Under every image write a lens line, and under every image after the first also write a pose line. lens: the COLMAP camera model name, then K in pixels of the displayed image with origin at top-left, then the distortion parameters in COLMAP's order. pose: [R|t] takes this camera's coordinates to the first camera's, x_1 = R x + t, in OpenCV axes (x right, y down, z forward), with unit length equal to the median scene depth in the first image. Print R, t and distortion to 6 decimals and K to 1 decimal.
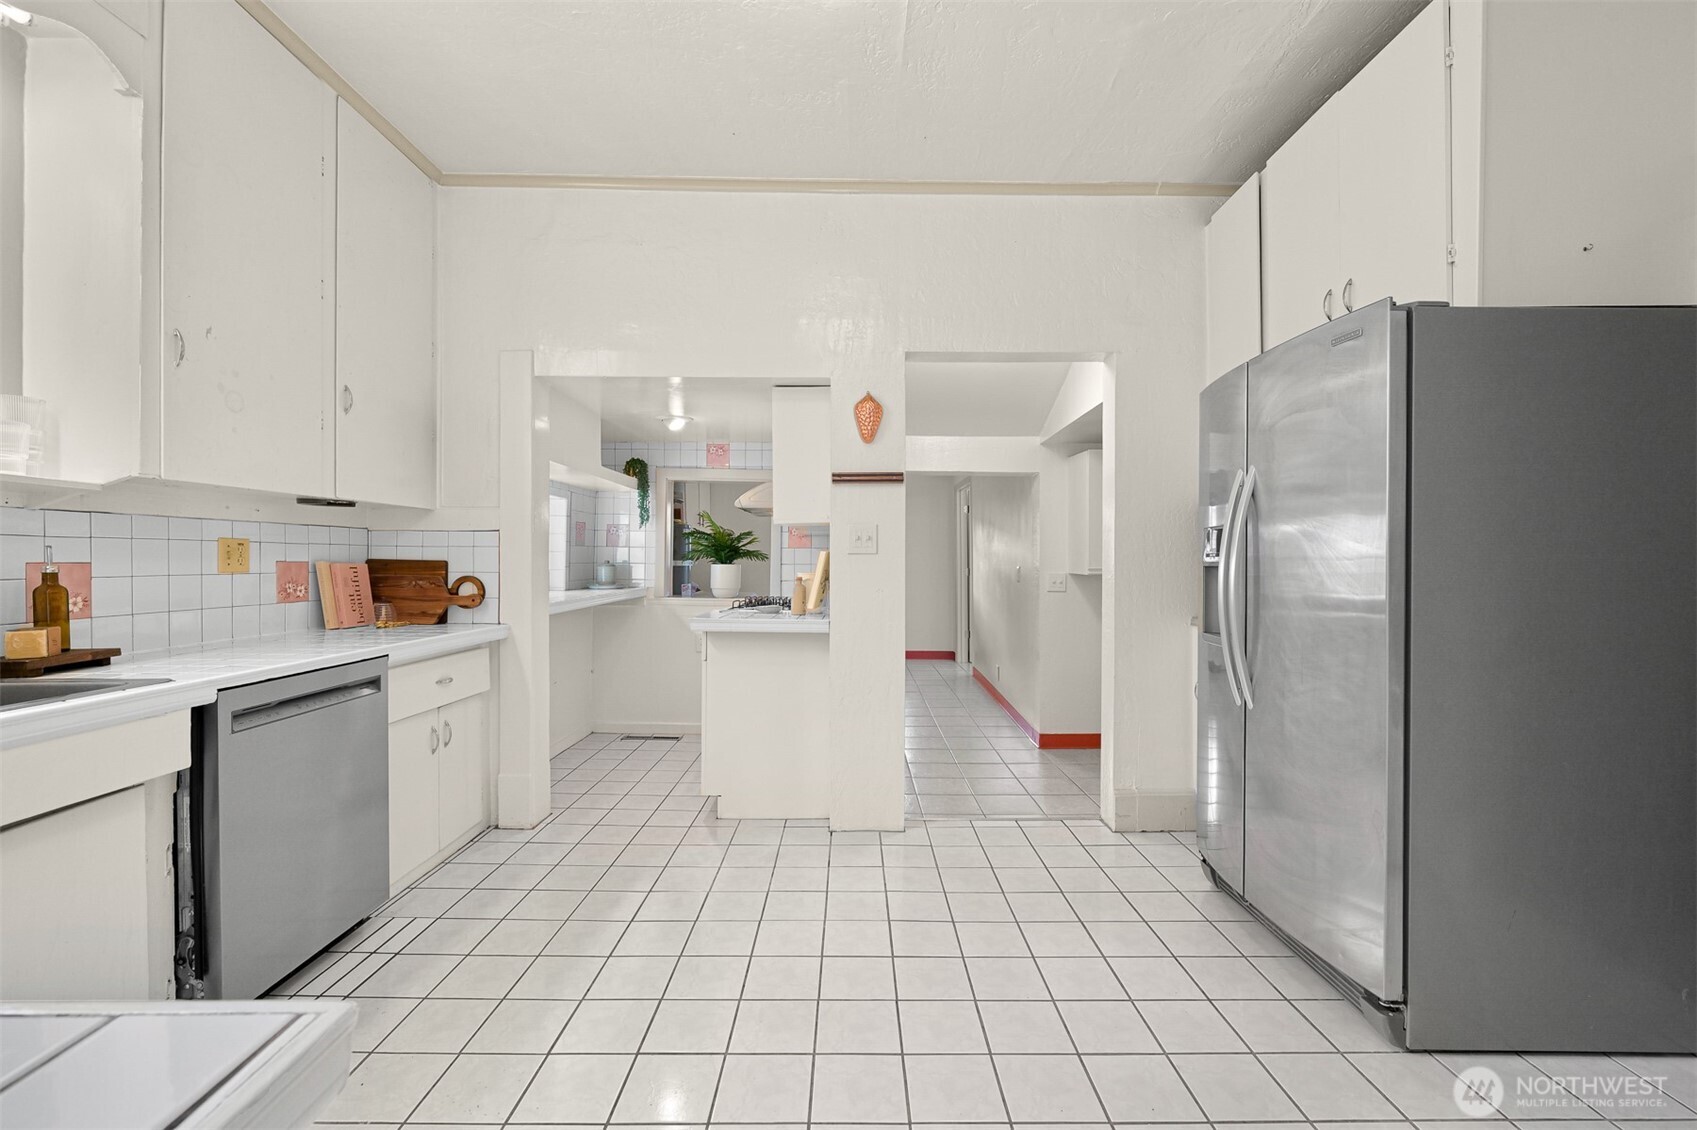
lens RADIAL K [[703.3, 0, 862.0], [0, 703.3, 564.1], [0, 0, 1]] dist [-0.000791, -0.000207]
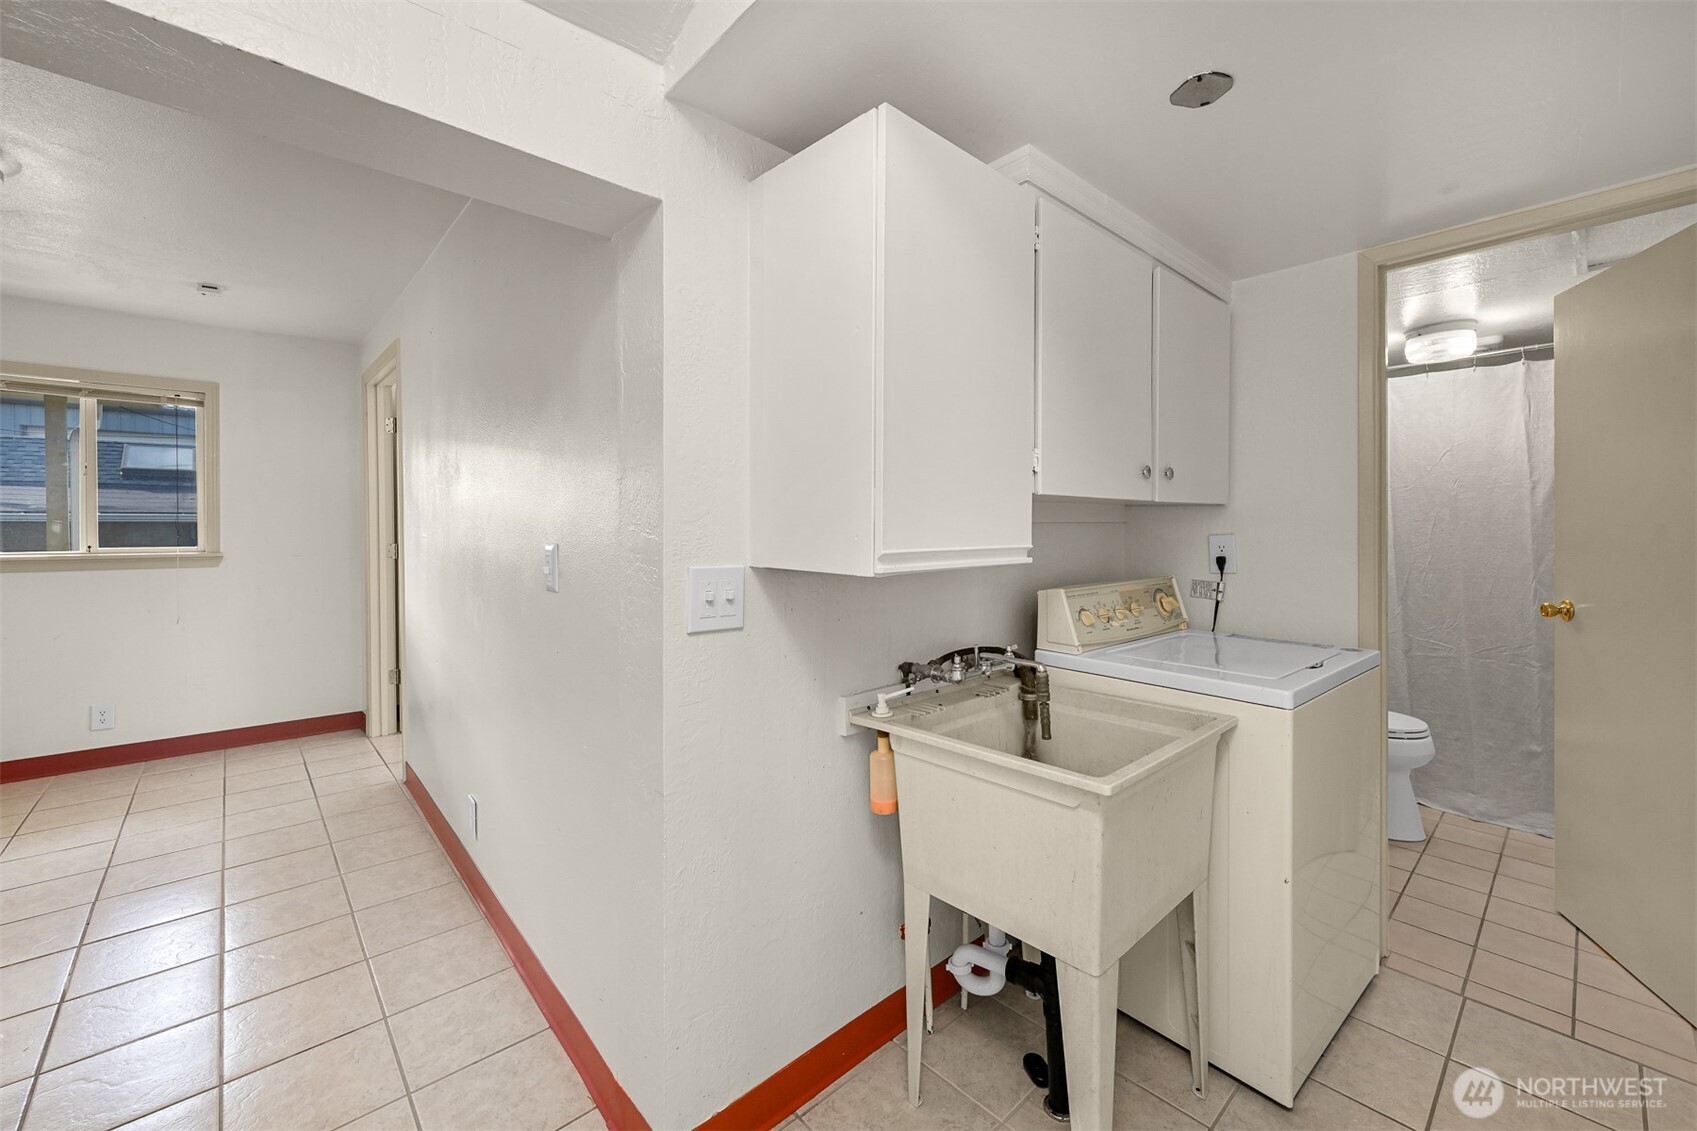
lens RADIAL K [[666.1, 0, 853.9], [0, 666.1, 539.6], [0, 0, 1]] dist [-0.002908, -0.000436]
pose [[0.748531, -0.006769, 0.663066, 0.229857], [0.002588, 0.999970, 0.007286, -0.001556], [-0.663095, -0.003737, 0.748526, 1.224620]]
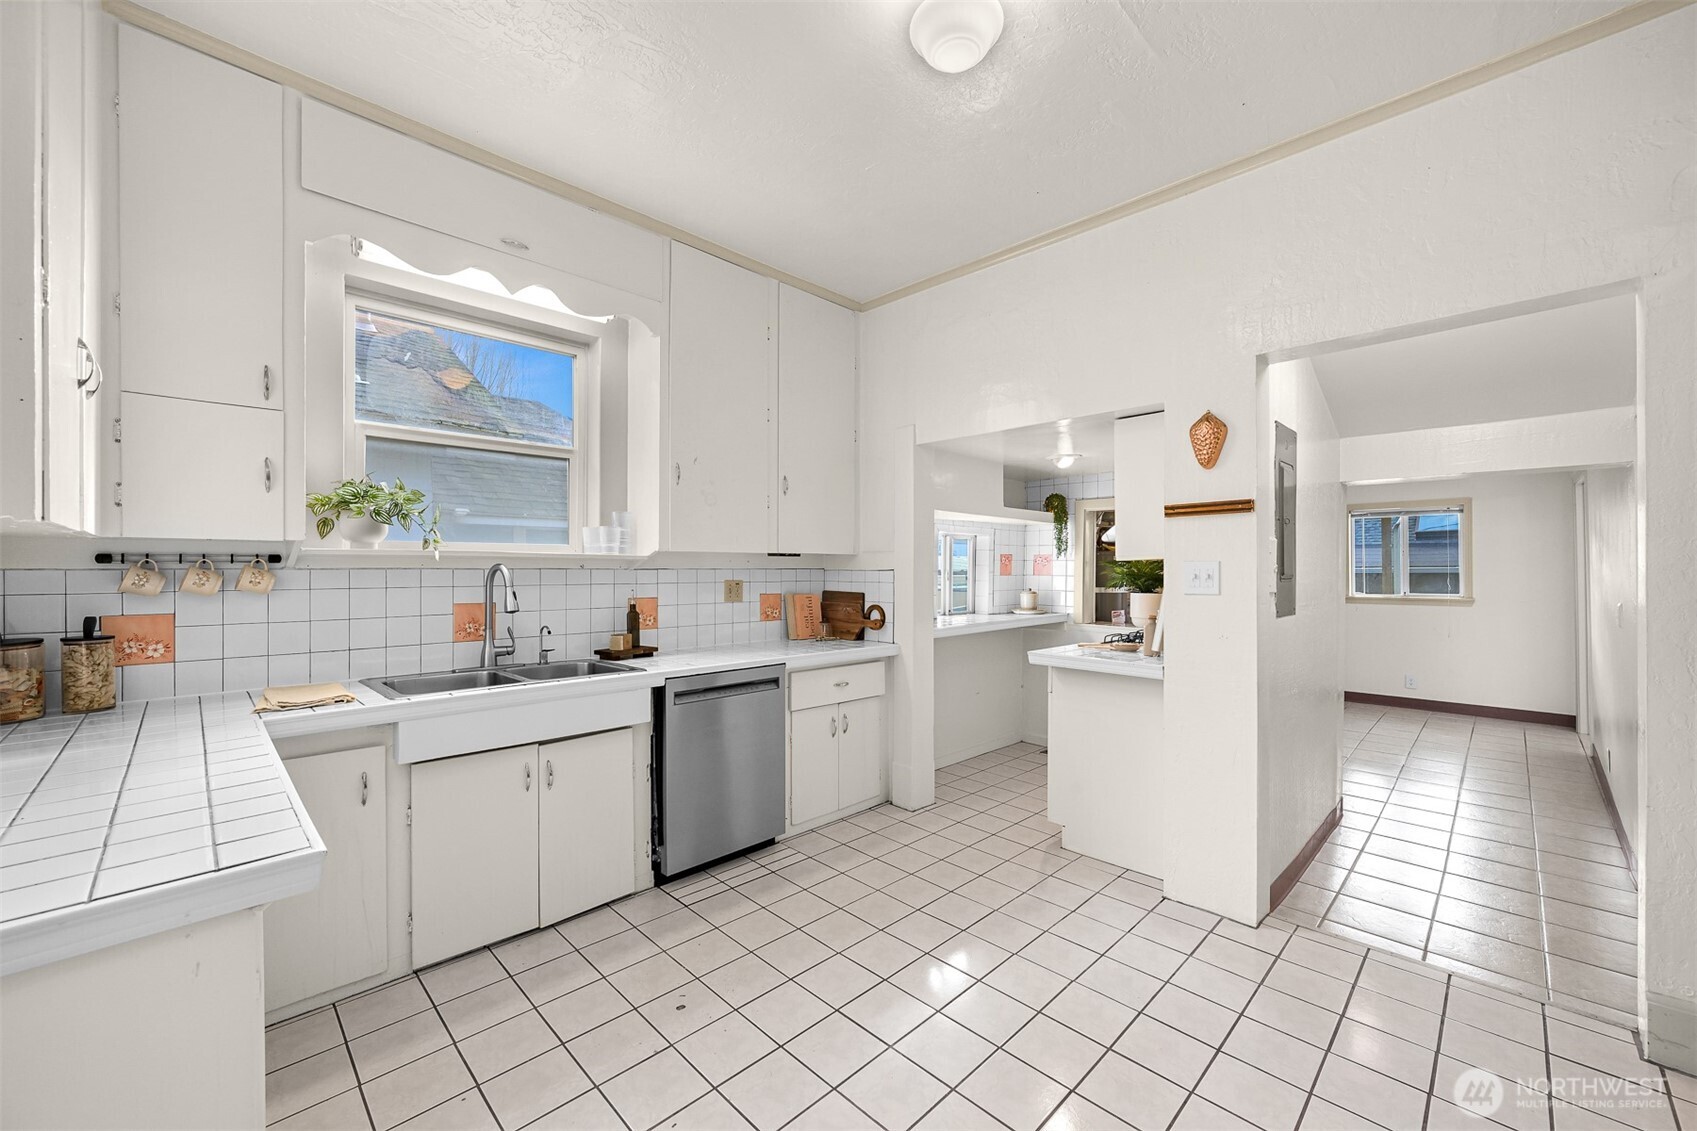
lens RADIAL K [[665.2, 0, 859.6], [0, 665.2, 569.2], [0, 0, 1]] dist [0.000651, -0.000038]
pose [[0.704979, -0.004277, -0.709215, 0.292676], [-0.002959, 0.999955, -0.008971, -0.037852], [0.709222, 0.008423, 0.704935, 0.105334]]
